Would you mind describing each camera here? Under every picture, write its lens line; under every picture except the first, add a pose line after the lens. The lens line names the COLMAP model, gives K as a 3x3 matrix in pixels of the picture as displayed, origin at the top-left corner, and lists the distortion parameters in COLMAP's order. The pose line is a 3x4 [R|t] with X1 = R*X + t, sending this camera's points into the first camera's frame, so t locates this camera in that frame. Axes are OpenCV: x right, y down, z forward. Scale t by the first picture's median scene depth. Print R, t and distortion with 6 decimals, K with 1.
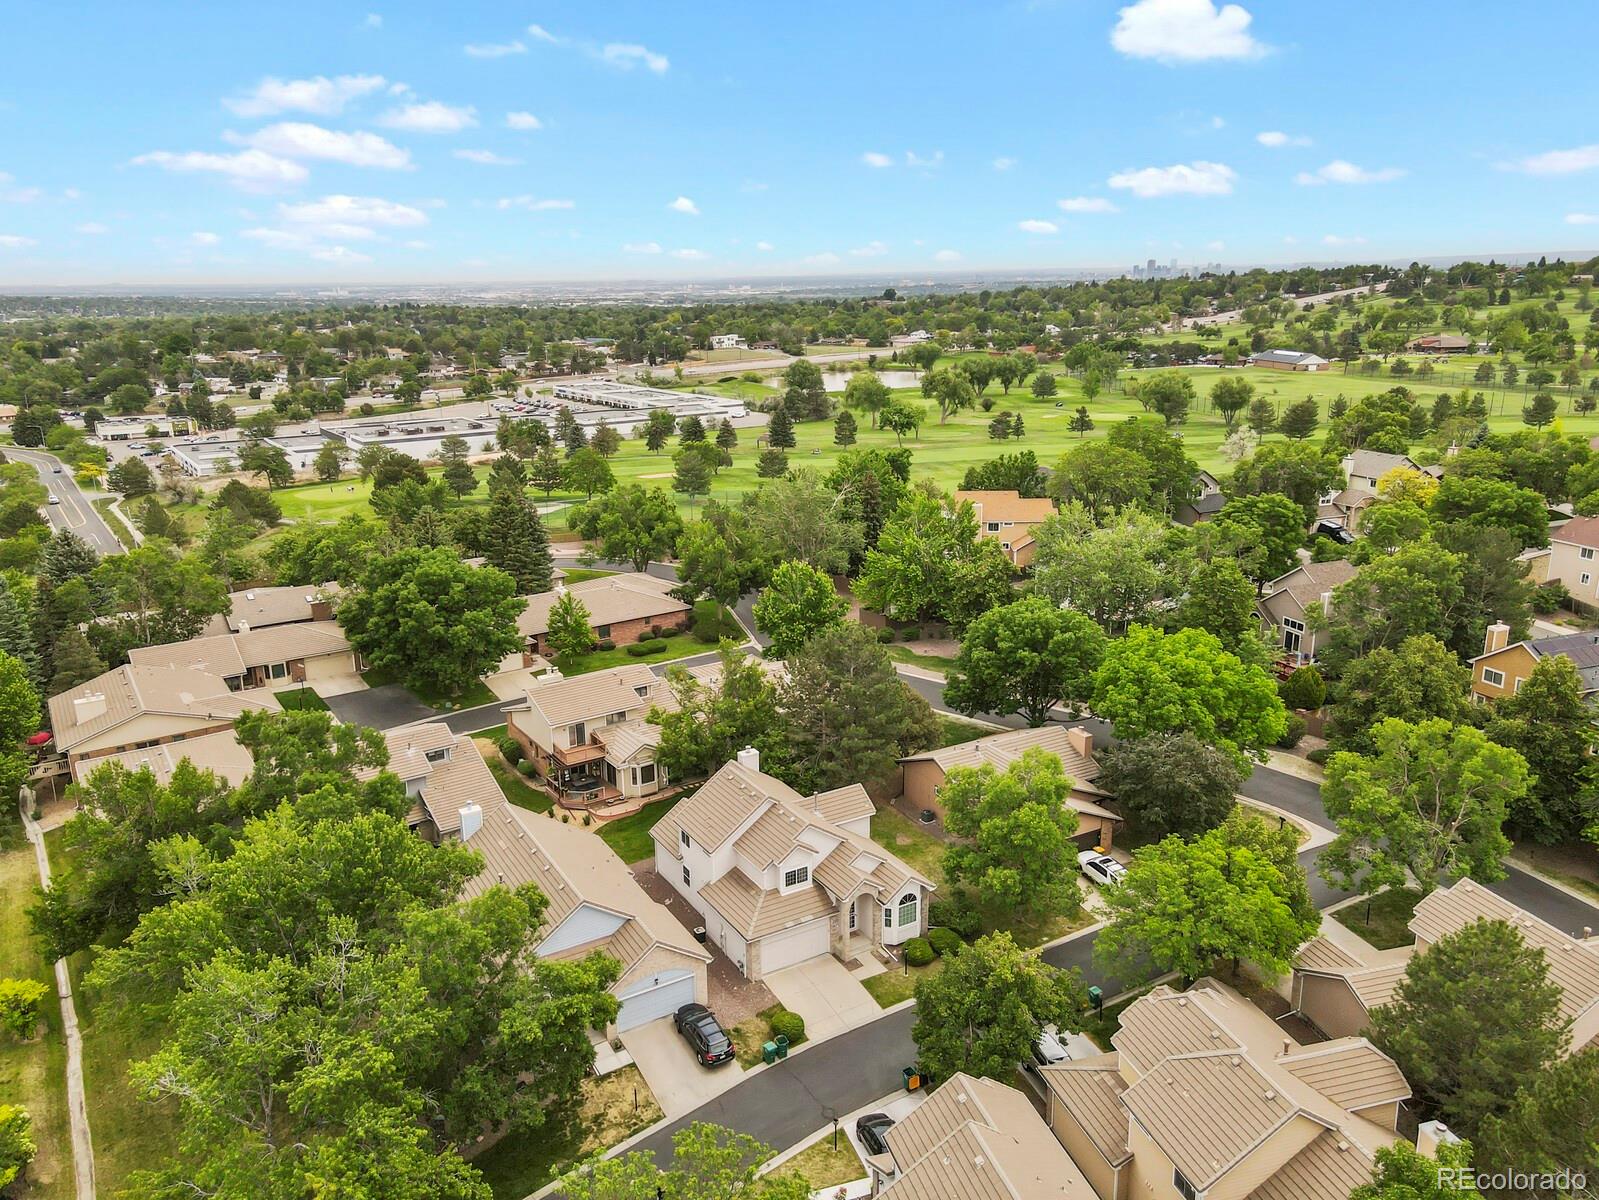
lens RADIAL K [[1174.6, 0, 790.6], [0, 1174.6, 602.0], [0, 0, 1]] dist [0.031316, 0.045567]
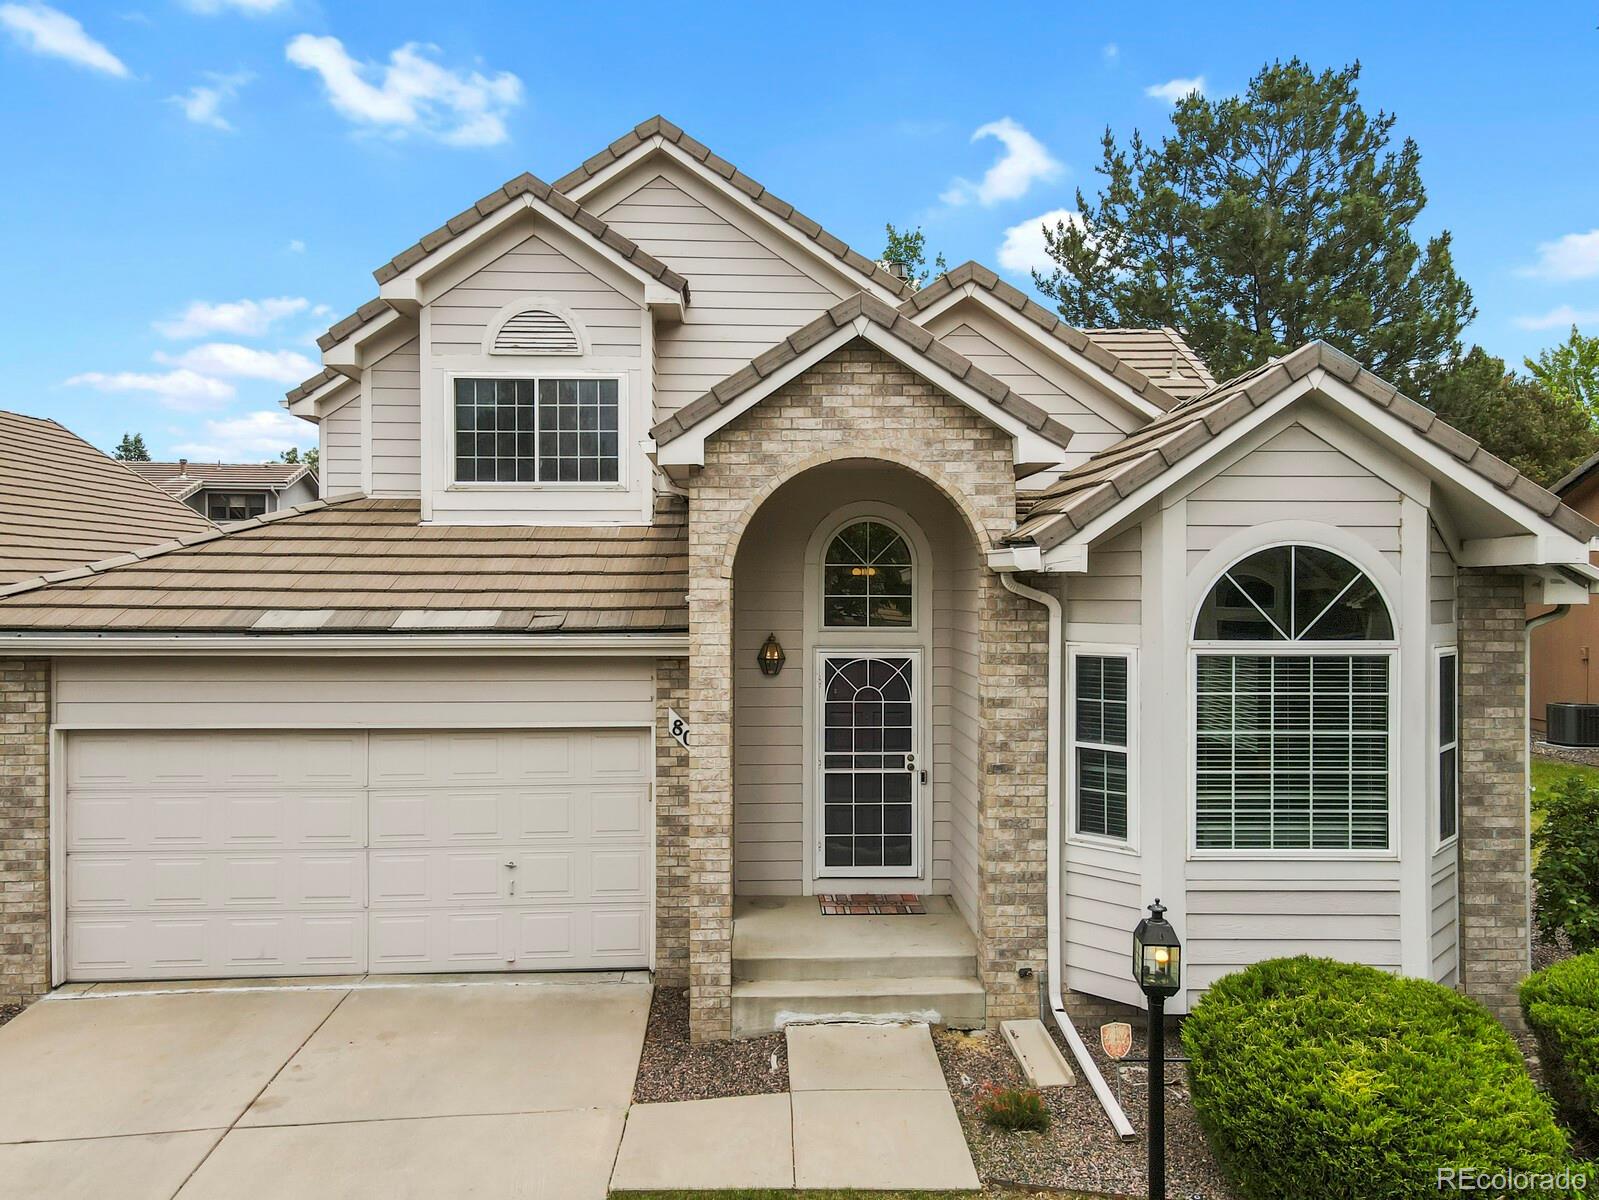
lens RADIAL K [[1174.6, 0, 790.6], [0, 1174.6, 602.0], [0, 0, 1]] dist [0.031316, 0.045567]
pose [[0.880583, 0.022996, -0.473334, 0.087208], [-0.144106, 0.964515, -0.221233, 0.224231], [0.451450, 0.263025, 0.852649, 0.694529]]
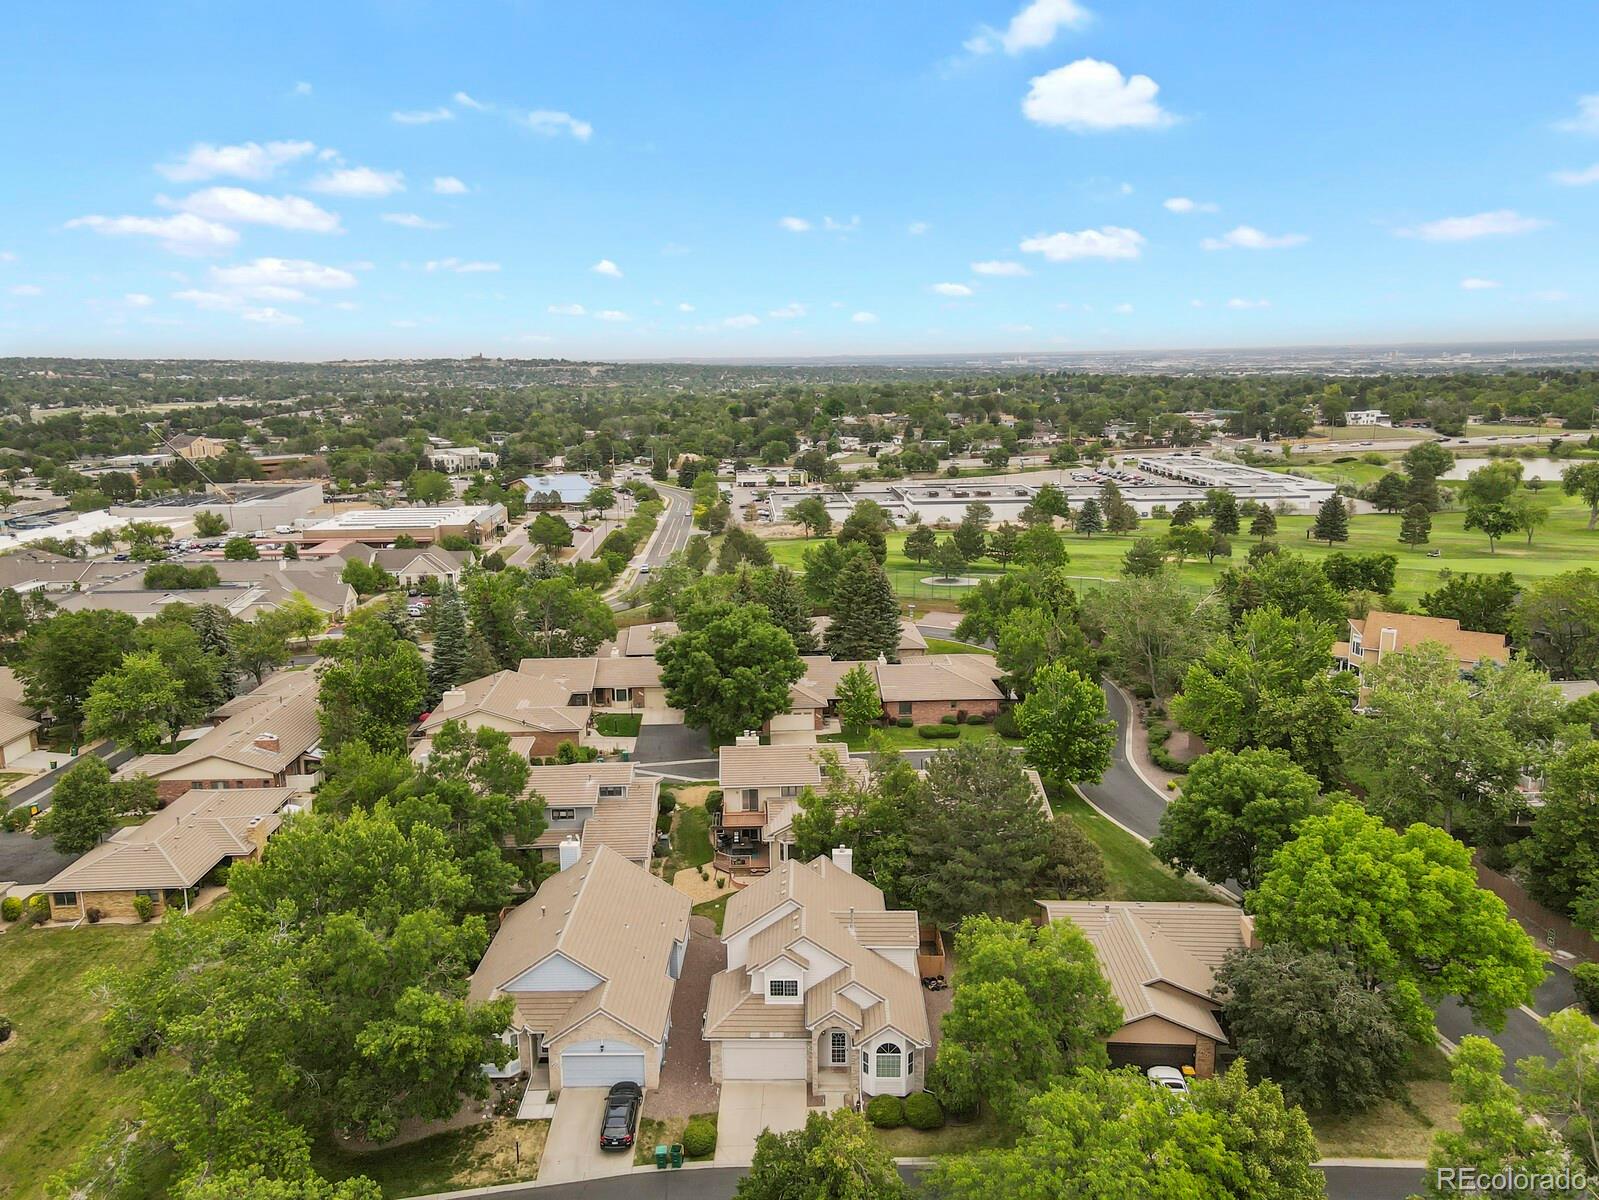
lens RADIAL K [[1174.6, 0, 790.6], [0, 1174.6, 602.0], [0, 0, 1]] dist [0.031316, 0.045567]
pose [[0.851897, 0.116133, -0.510671, 0.360503], [-0.143783, 0.989498, -0.014833, -0.048833], [0.503585, 0.086062, 0.859648, 0.122890]]
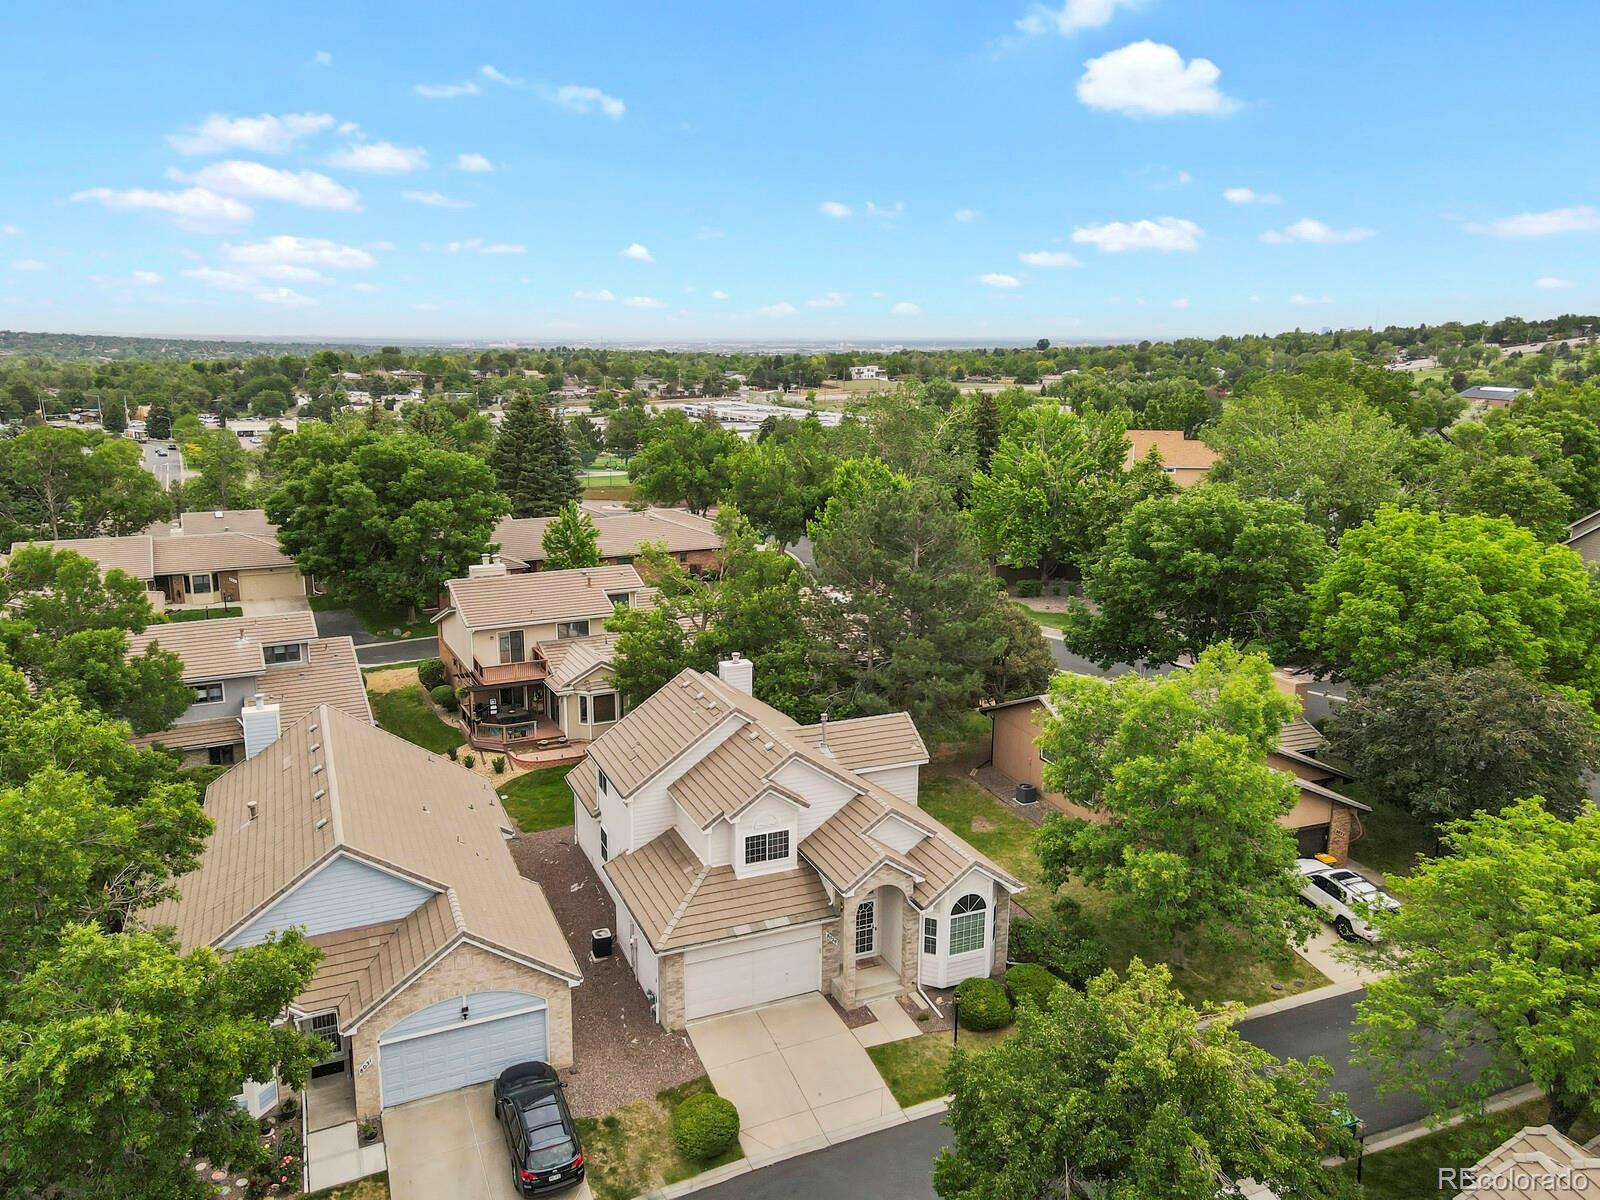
lens RADIAL K [[1175.3, 0, 791.1], [0, 1175.3, 602.0], [0, 0, 1]] dist [0.031316, 0.045567]
pose [[0.991717, 0.047758, -0.119232, 0.060187], [-0.053925, 0.997340, -0.049037, 0.113545], [0.116573, 0.055060, 0.991655, 0.348968]]
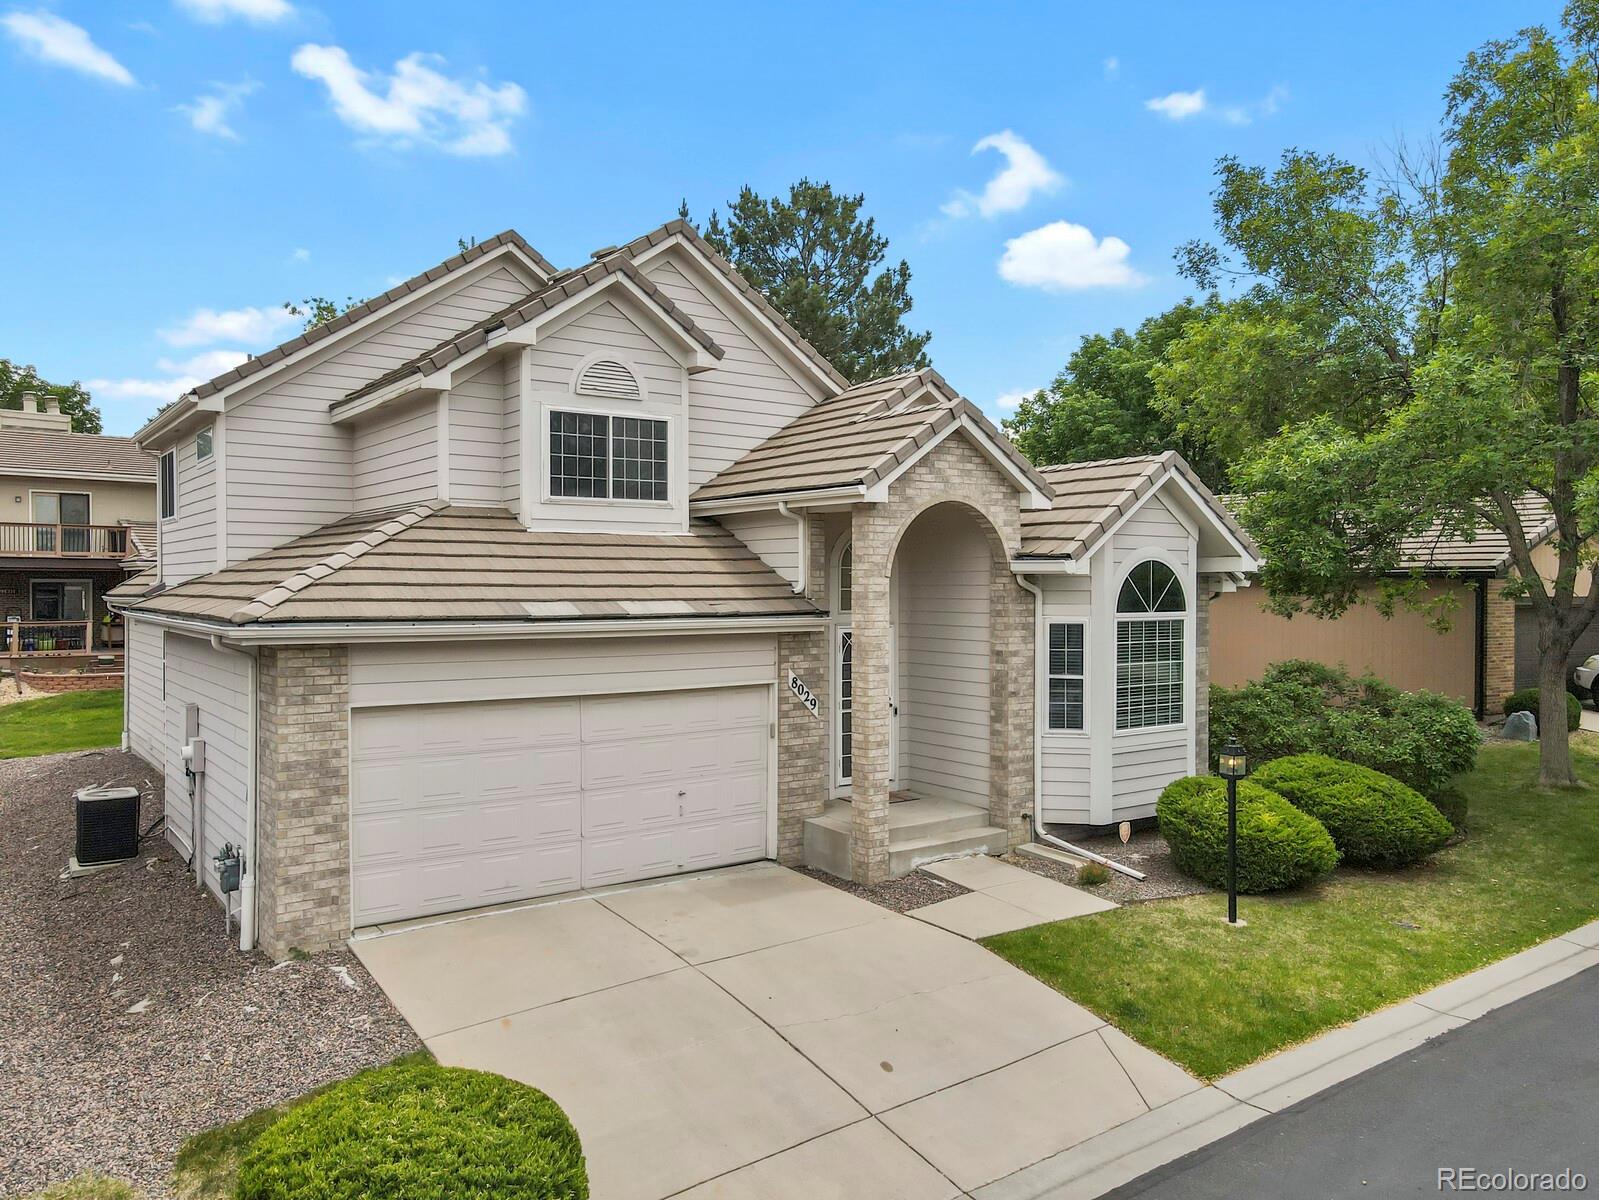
lens RADIAL K [[1174.6, 0, 790.6], [0, 1174.6, 602.0], [0, 0, 1]] dist [0.031316, 0.045567]
pose [[0.995432, 0.015847, 0.094153, 0.013430], [0.008978, 0.966225, -0.257543, 0.241770], [-0.095054, 0.257212, 0.961669, 0.636924]]
